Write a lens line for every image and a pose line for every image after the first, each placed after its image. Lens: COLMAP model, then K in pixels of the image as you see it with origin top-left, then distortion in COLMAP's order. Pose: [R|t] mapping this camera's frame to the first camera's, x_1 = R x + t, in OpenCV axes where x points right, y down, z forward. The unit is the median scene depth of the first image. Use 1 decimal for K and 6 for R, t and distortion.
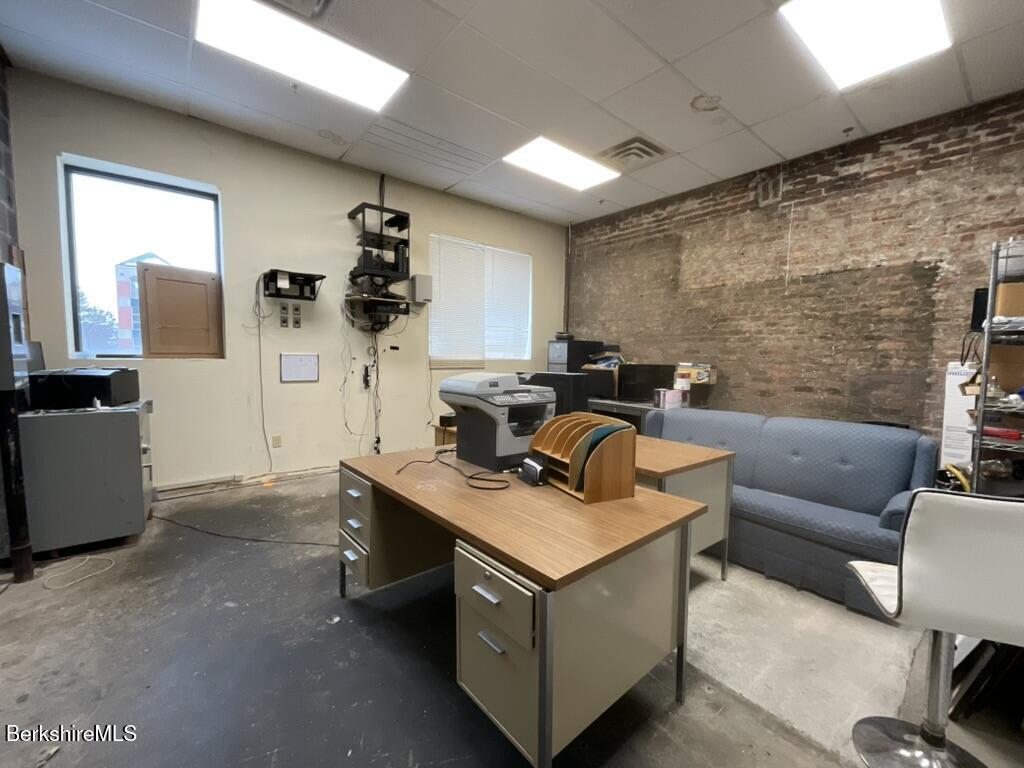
lens RADIAL K [[414.0, 0, 511.0], [0, 414.0, 381.6], [0, 0, 1]] dist [0.000754, -0.000441]
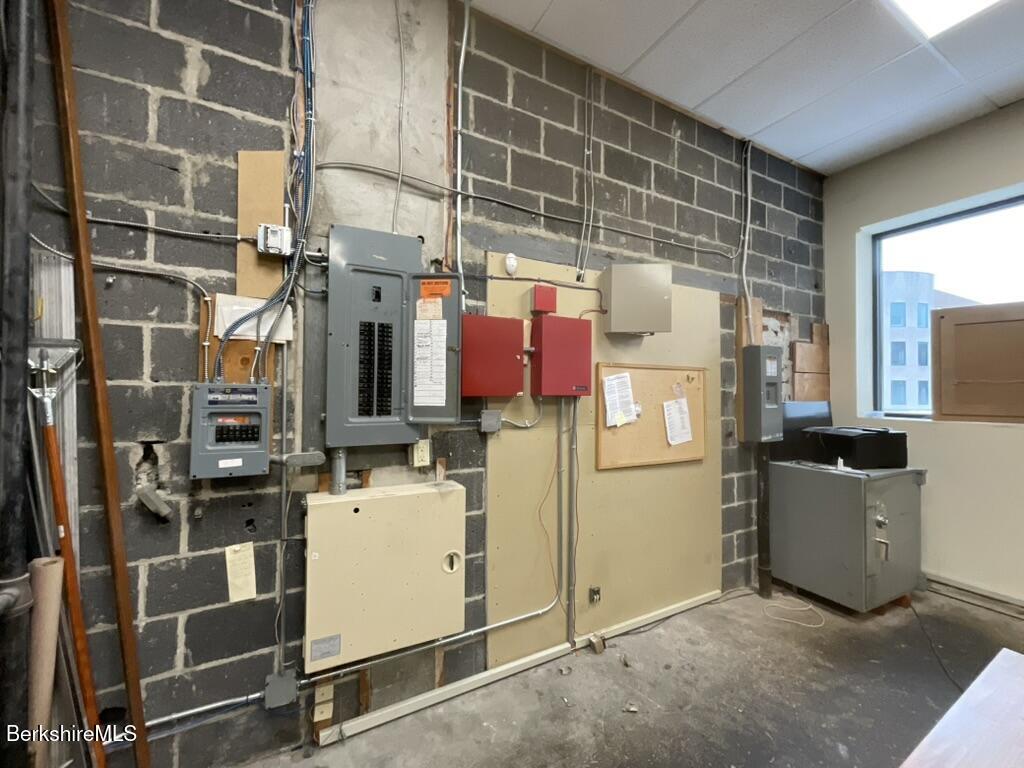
lens RADIAL K [[414.0, 0, 508.7], [0, 414.0, 382.0], [0, 0, 1]] dist [0.000754, -0.000441]
pose [[-0.188571, -0.025914, -0.981718, 0.157067], [-0.080307, 0.996711, -0.010884, -0.064839], [0.978771, 0.076786, -0.190031, 0.343237]]
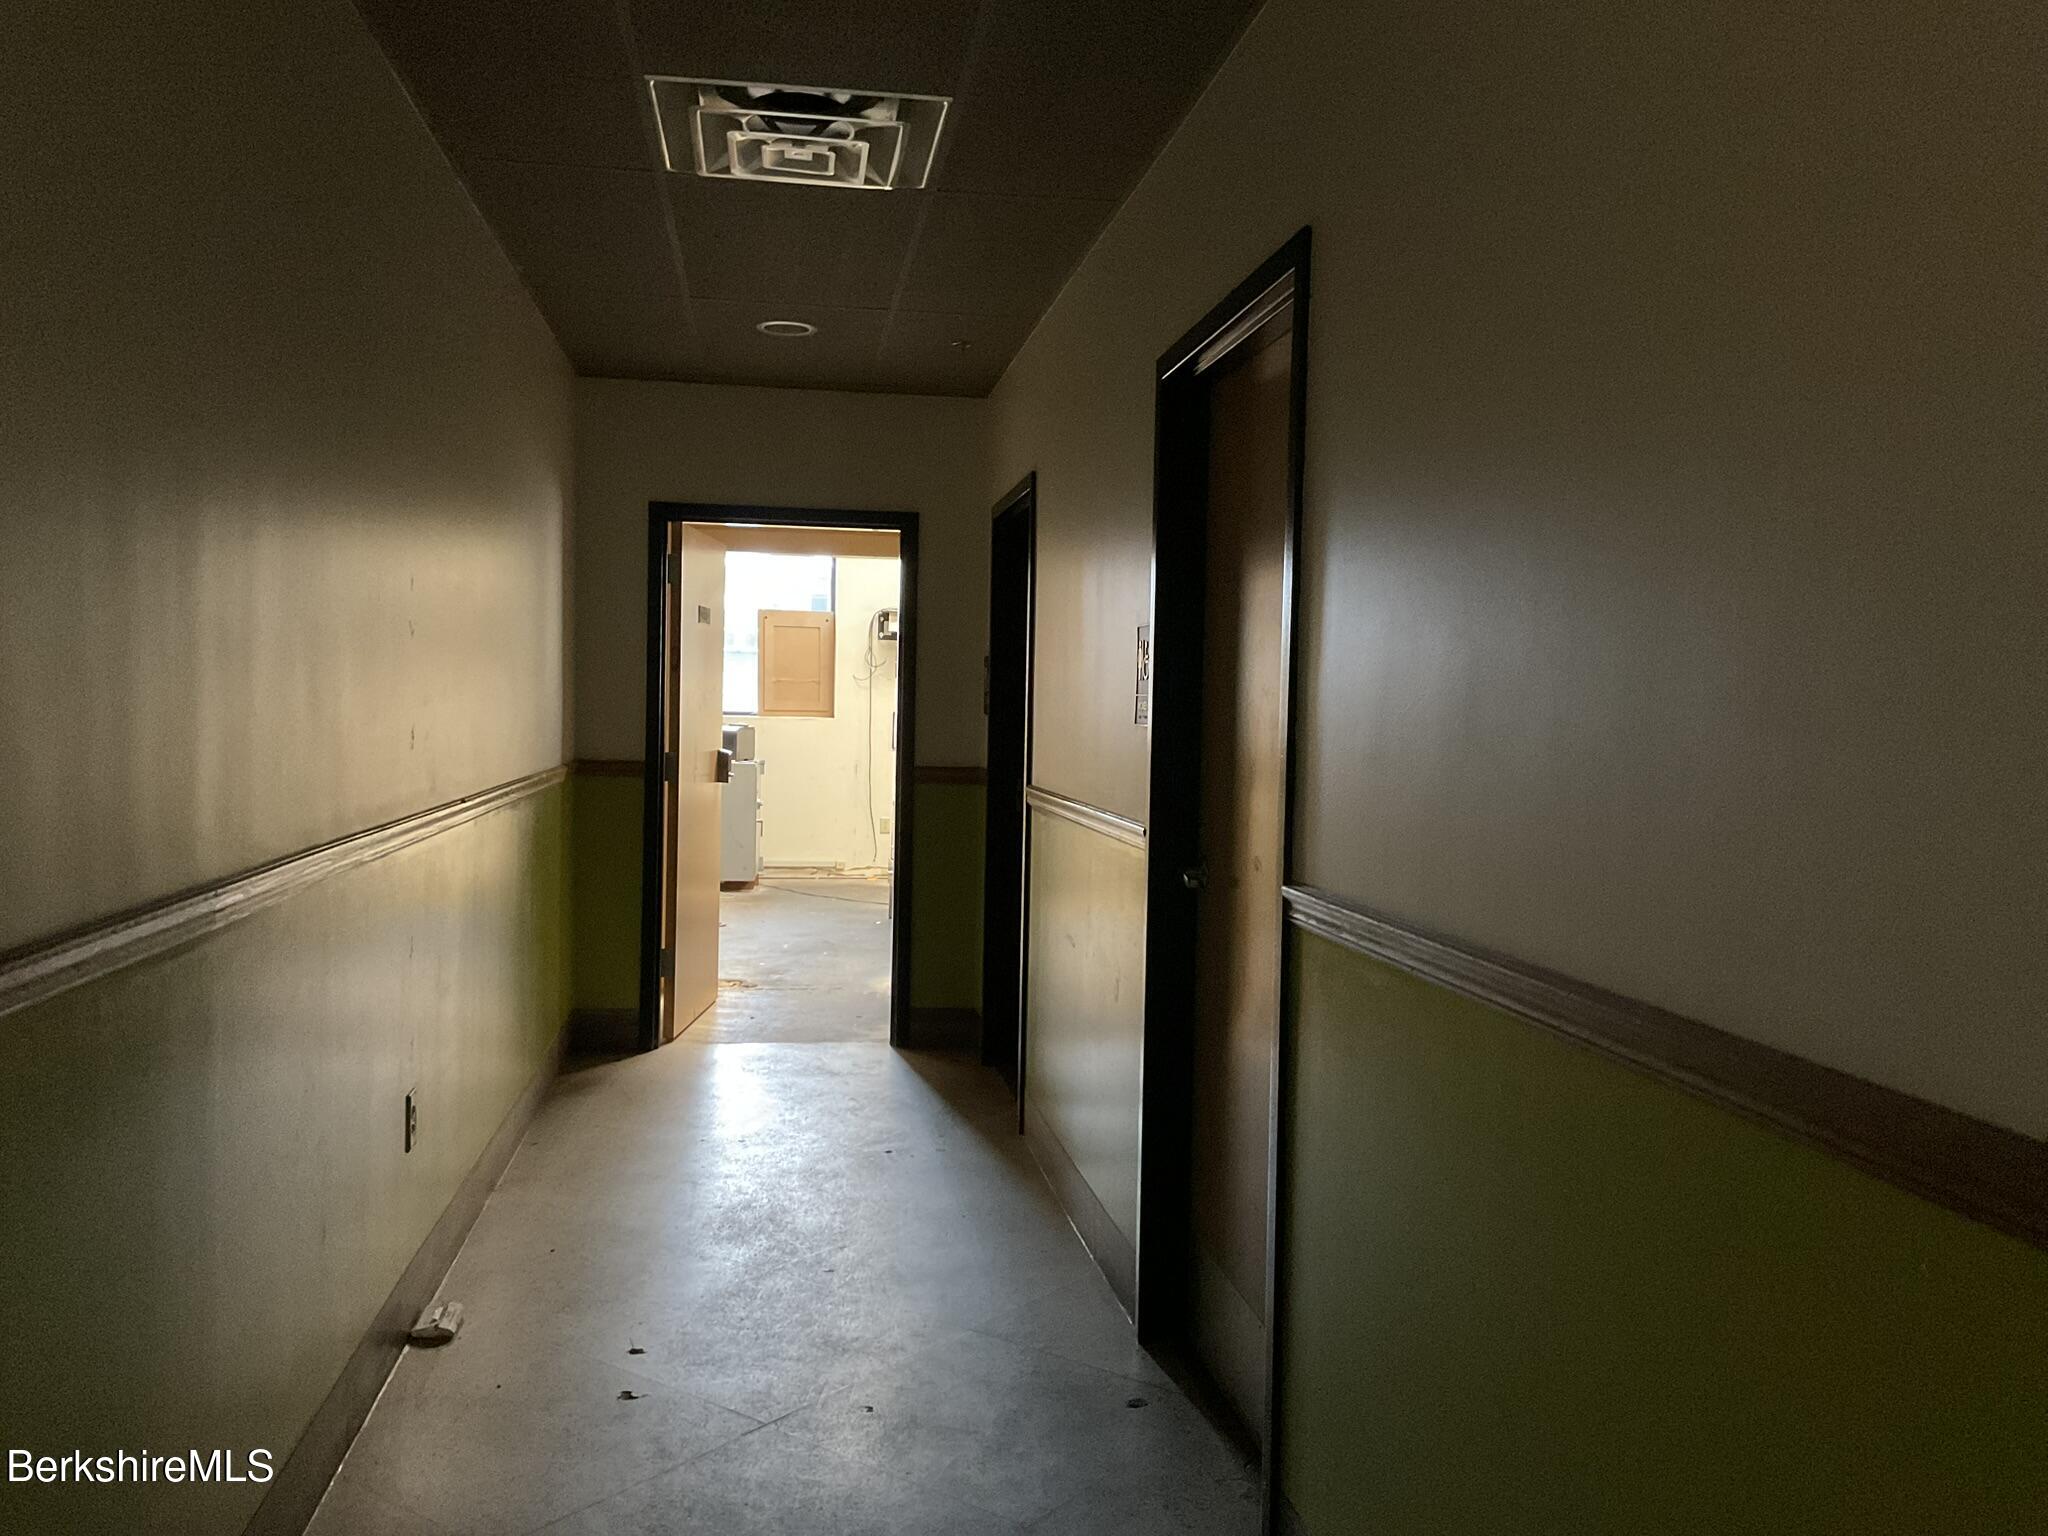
lens RADIAL K [[1727.0, 0, 1024.1], [0, 1727.0, 768.4], [0, 0, 1]] dist [-0.000841, -0.000025]
pose [[0.860562, 0.020949, -0.508915, 1.772688], [-0.044241, 0.998452, -0.033709, 0.185032], [0.507421, 0.051524, 0.860157, -2.247942]]
